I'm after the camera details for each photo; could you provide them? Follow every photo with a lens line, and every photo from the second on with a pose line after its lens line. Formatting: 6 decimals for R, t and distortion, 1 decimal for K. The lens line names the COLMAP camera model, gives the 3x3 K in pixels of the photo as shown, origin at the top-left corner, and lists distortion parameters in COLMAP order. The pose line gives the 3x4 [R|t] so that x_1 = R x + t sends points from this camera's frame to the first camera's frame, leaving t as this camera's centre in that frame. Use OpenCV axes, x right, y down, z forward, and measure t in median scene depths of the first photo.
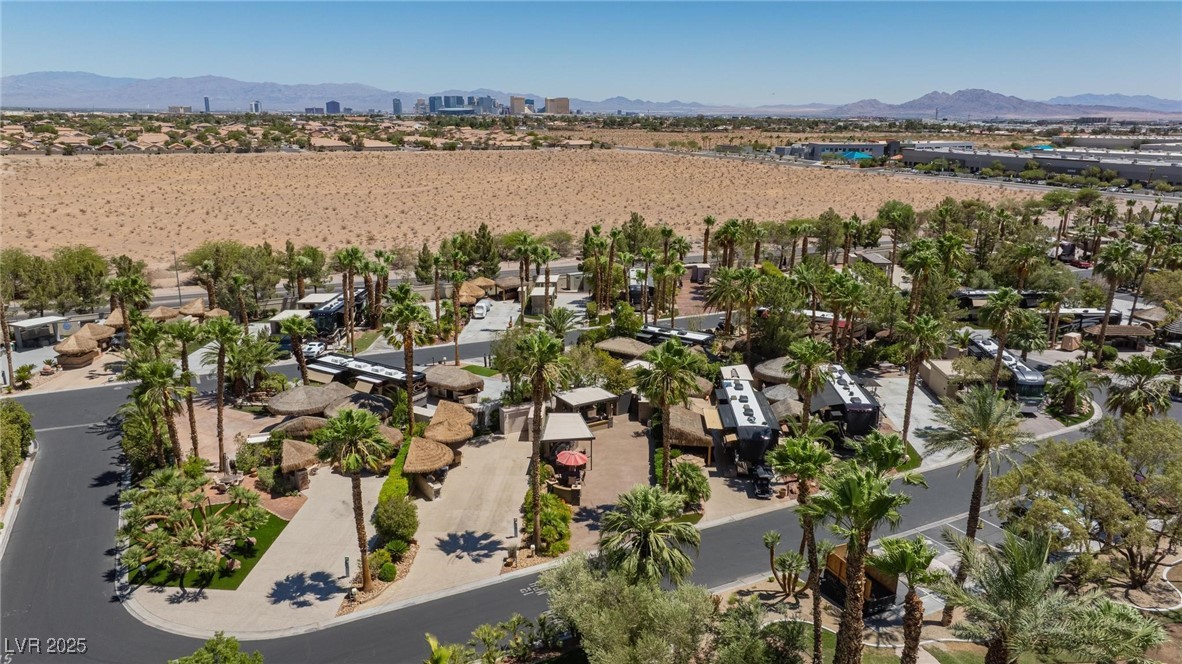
lens RADIAL K [[837.1, 0, 591.0], [0, 837.1, 332.0], [0, 0, 1]] dist [-0.012115, -0.000500]
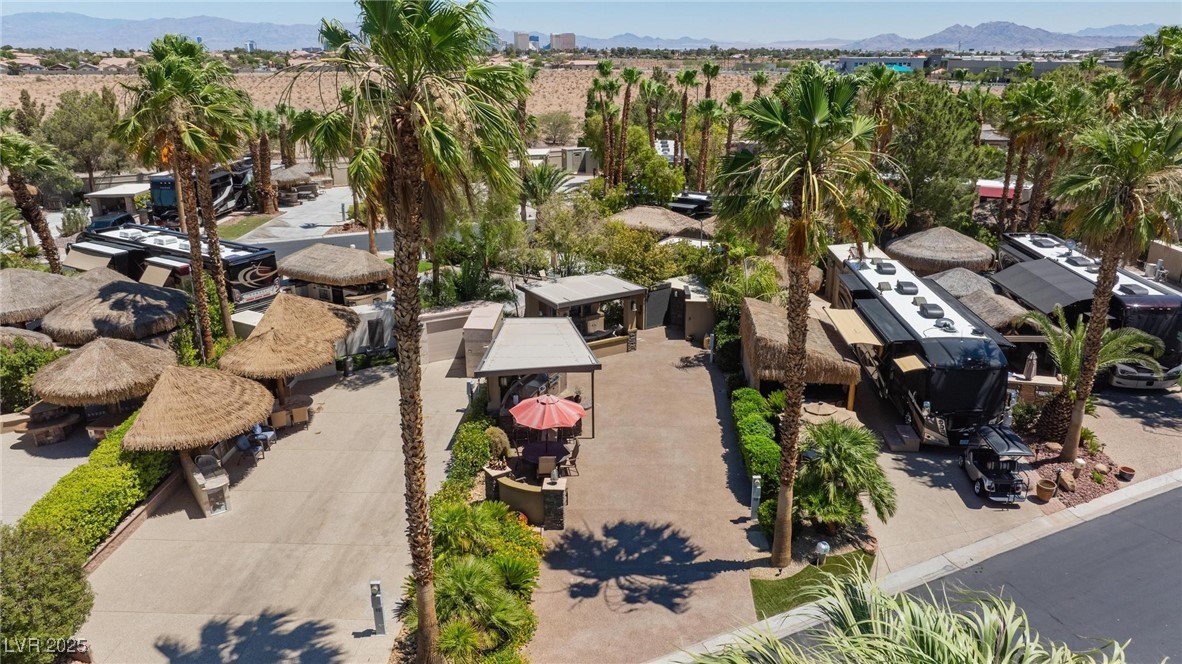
lens RADIAL K [[837.1, 0, 591.0], [0, 837.1, 332.0], [0, 0, 1]] dist [-0.012115, -0.000500]
pose [[0.999918, -0.006504, -0.011014, 0.004240], [0.007161, 0.998131, 0.060686, 0.075568], [0.010598, -0.060760, 0.998096, 0.517632]]
